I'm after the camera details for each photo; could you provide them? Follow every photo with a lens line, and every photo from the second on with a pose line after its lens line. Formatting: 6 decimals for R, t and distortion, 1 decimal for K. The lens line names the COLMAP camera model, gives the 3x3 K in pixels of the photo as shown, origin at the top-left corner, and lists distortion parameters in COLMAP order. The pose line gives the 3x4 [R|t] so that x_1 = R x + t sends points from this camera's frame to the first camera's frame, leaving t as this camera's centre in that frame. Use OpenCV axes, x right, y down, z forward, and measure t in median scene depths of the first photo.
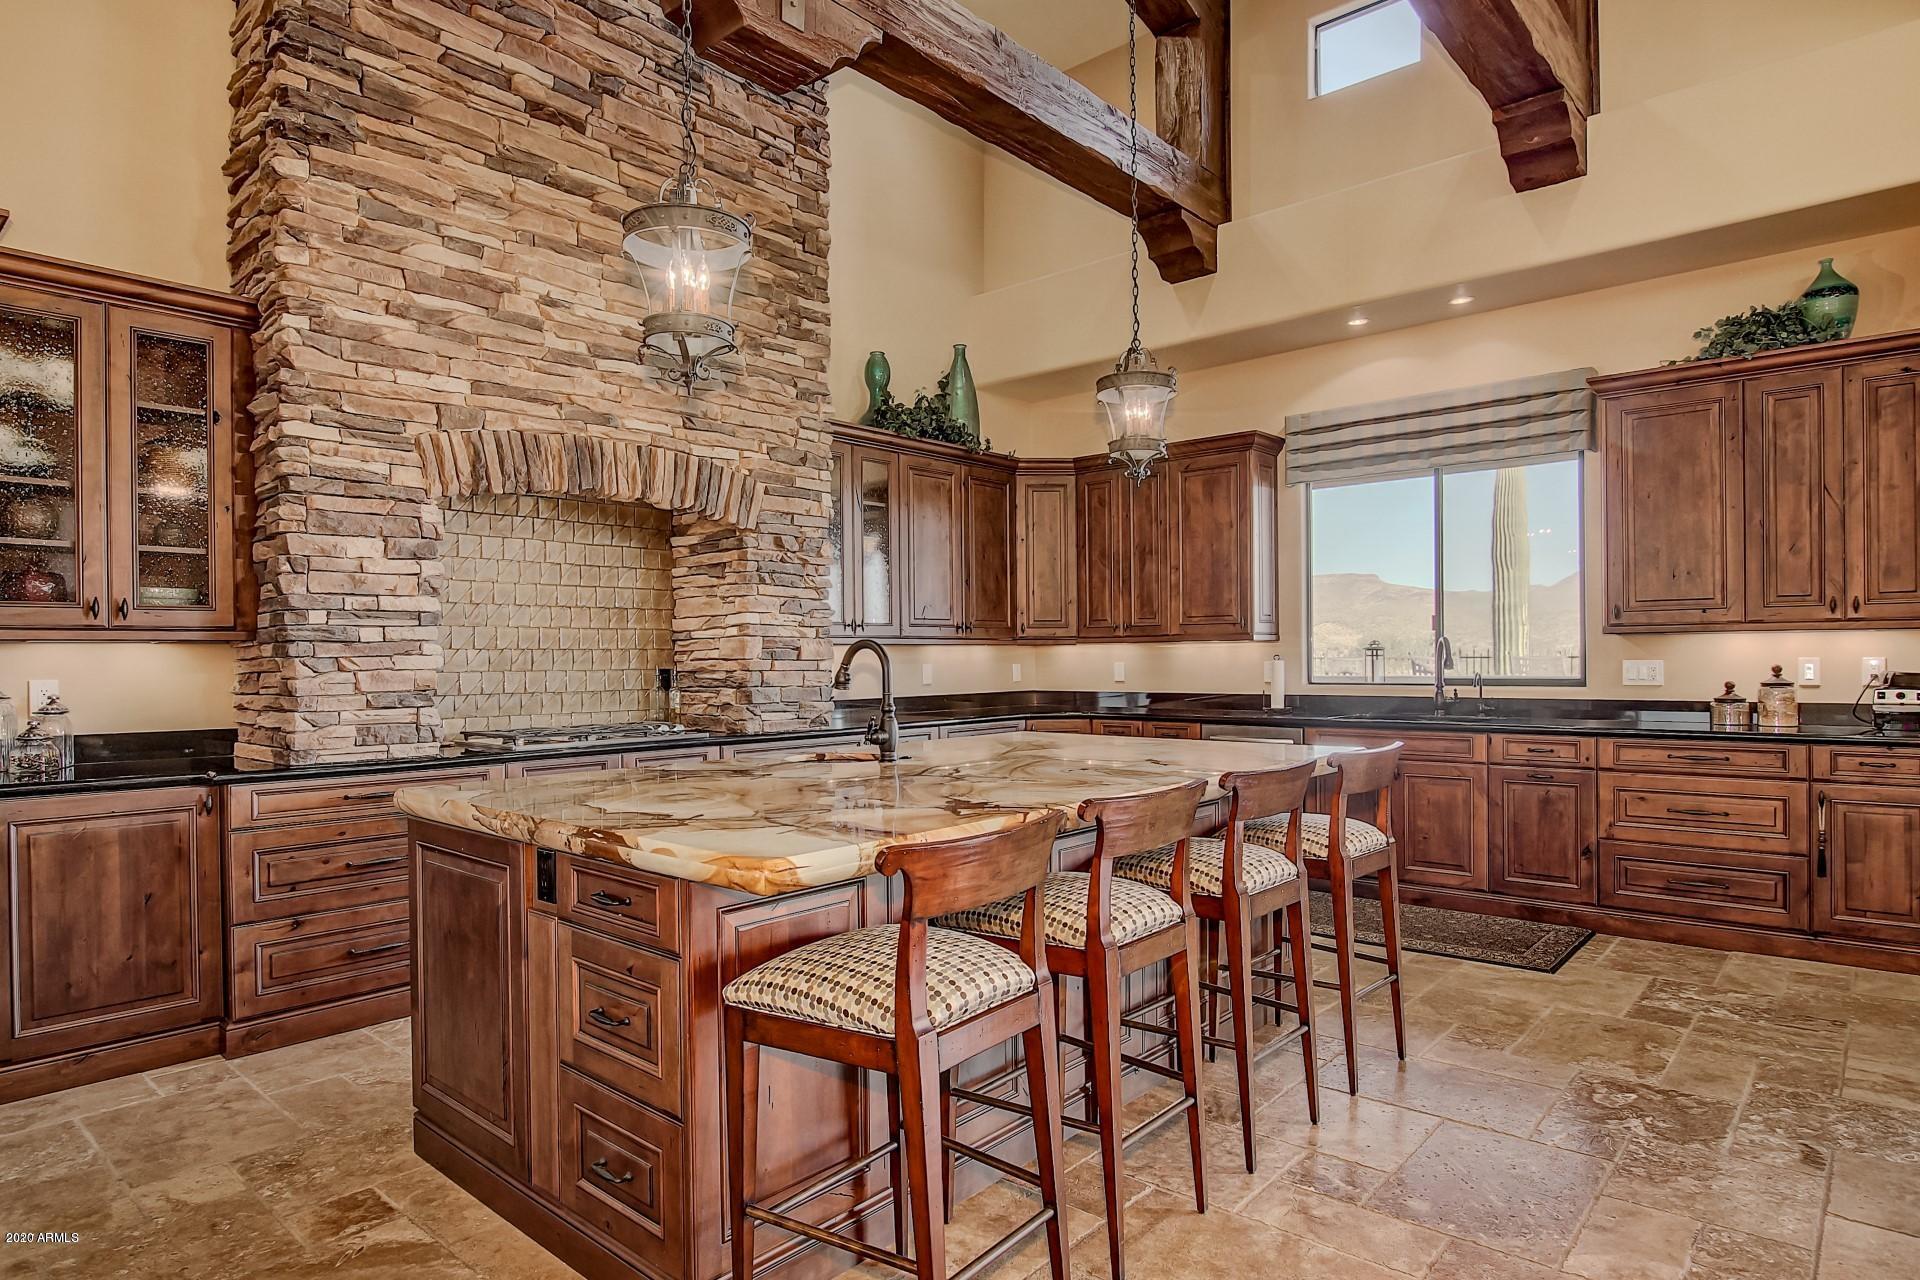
lens RADIAL K [[1013.5, 0, 960.0], [0, 1013.5, 640.0], [0, 0, 1]] dist [-0.032124, 0.007279]
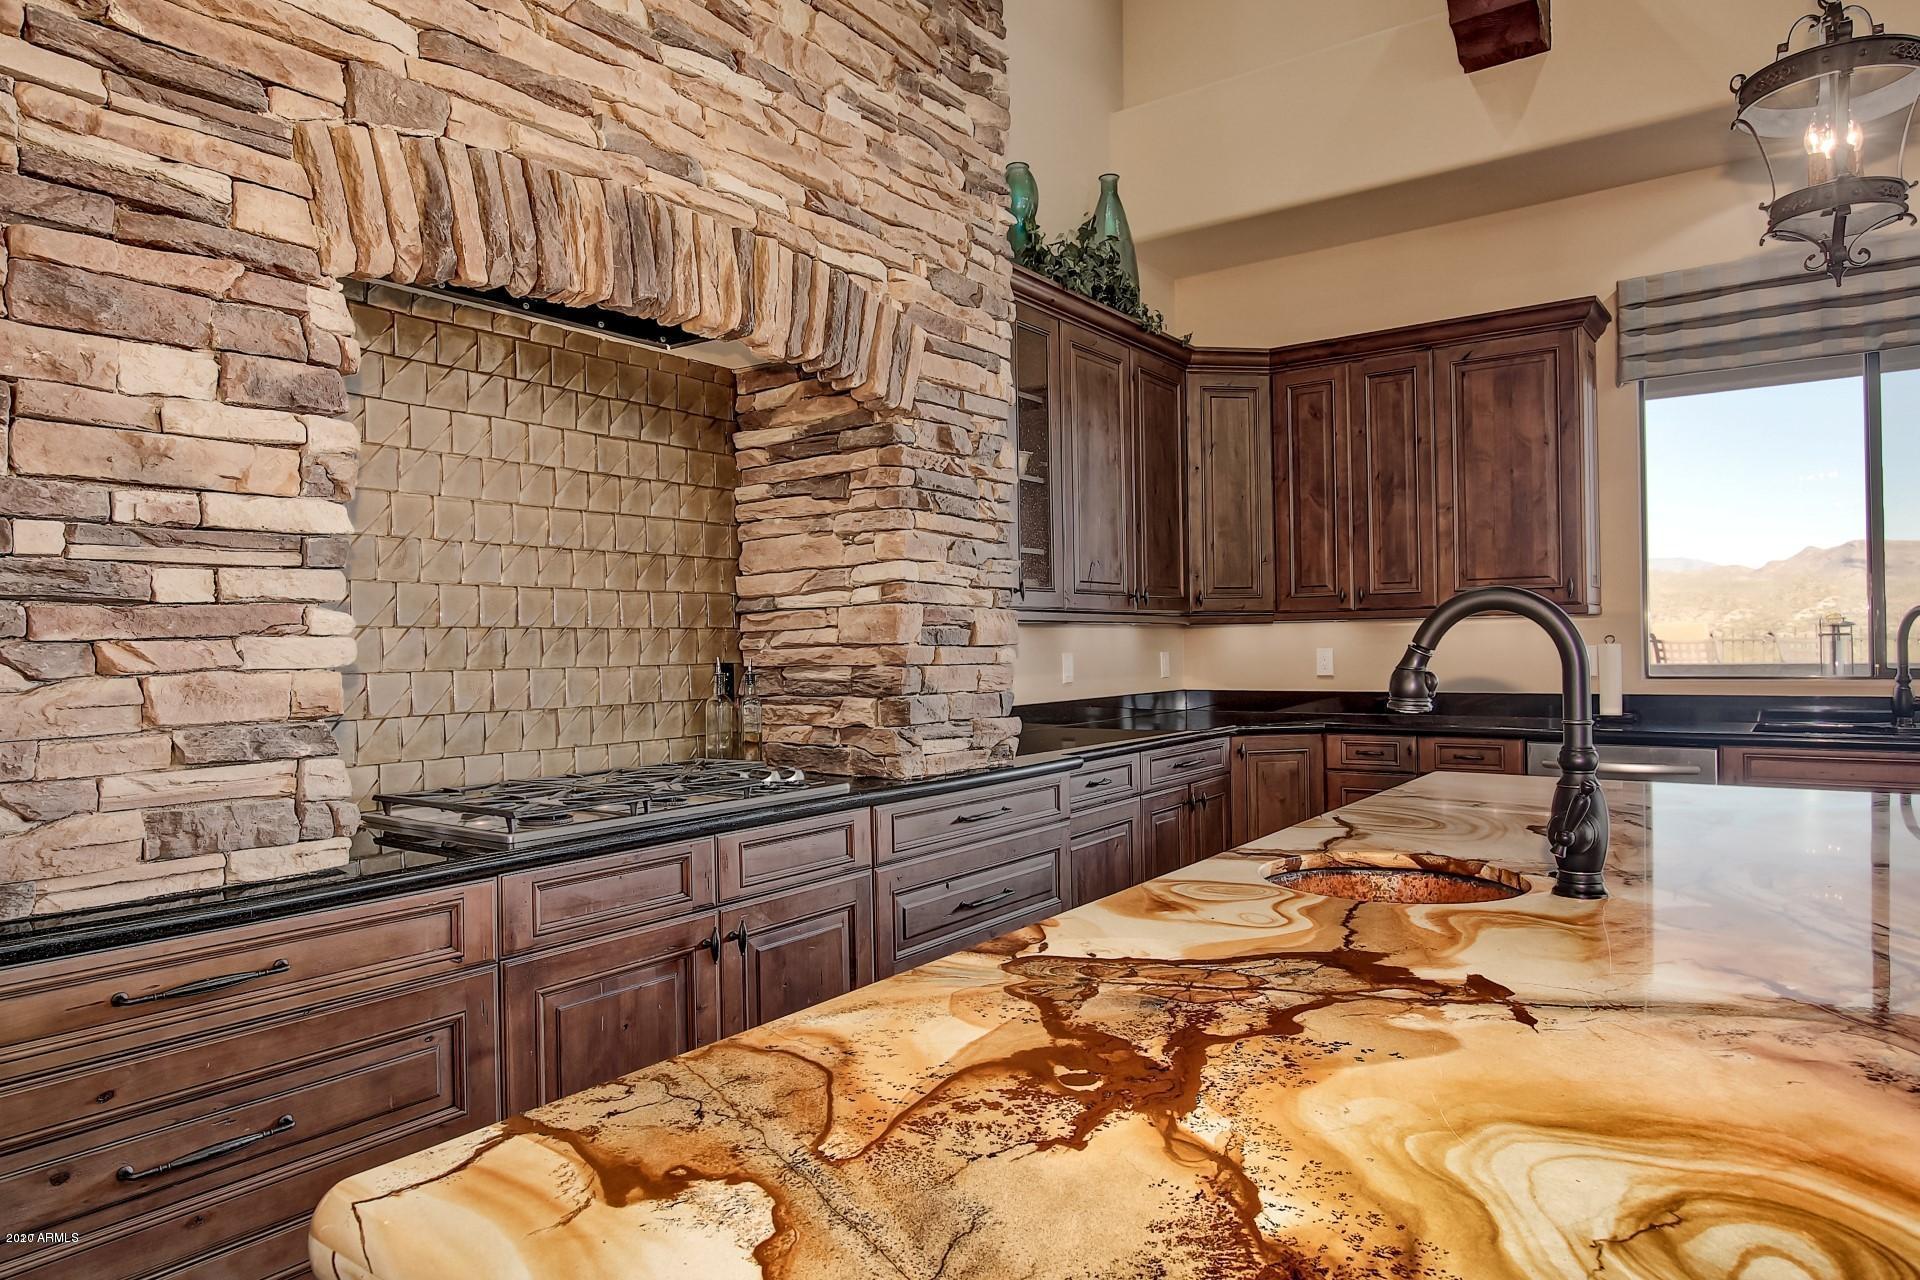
lens RADIAL K [[1119.3, 0, 958.8], [0, 1119.3, 617.7], [0, 0, 1]] dist [-0.017506, 0.001211]
pose [[0.996145, -0.003290, 0.087655, -0.248768], [0.004070, 0.999954, -0.008729, 0.010454], [-0.087622, 0.009052, 0.996113, 0.415998]]
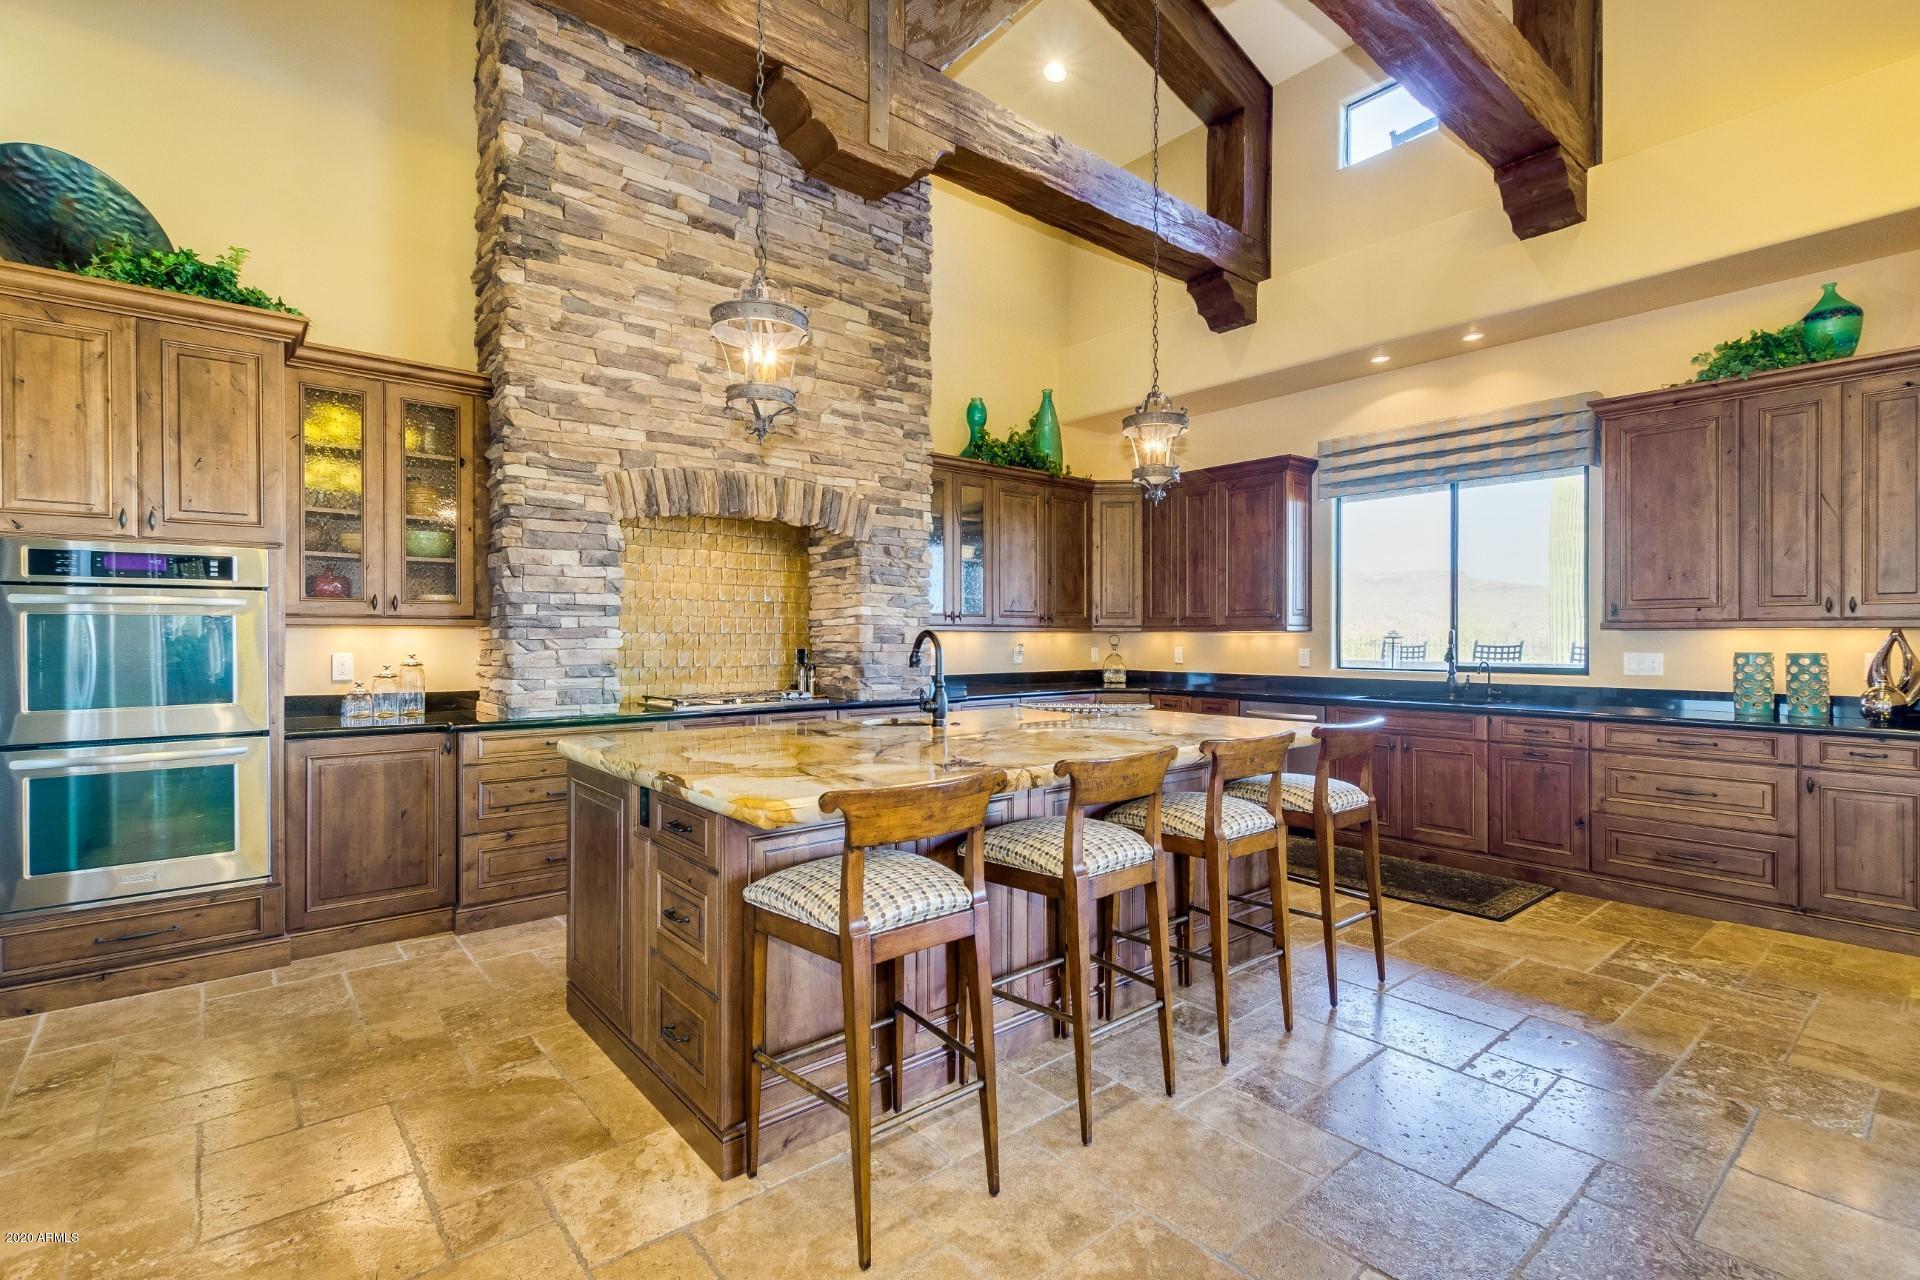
lens RADIAL K [[822.5, 0, 976.3], [0, 822.5, 619.1], [0, 0, 1]] dist [-0.000091, -0.000178]
pose [[0.990355, 0.007783, -0.138333, 0.083712], [-0.008618, 0.999948, -0.005434, -0.006781], [0.138284, 0.006573, 0.990371, -0.012000]]
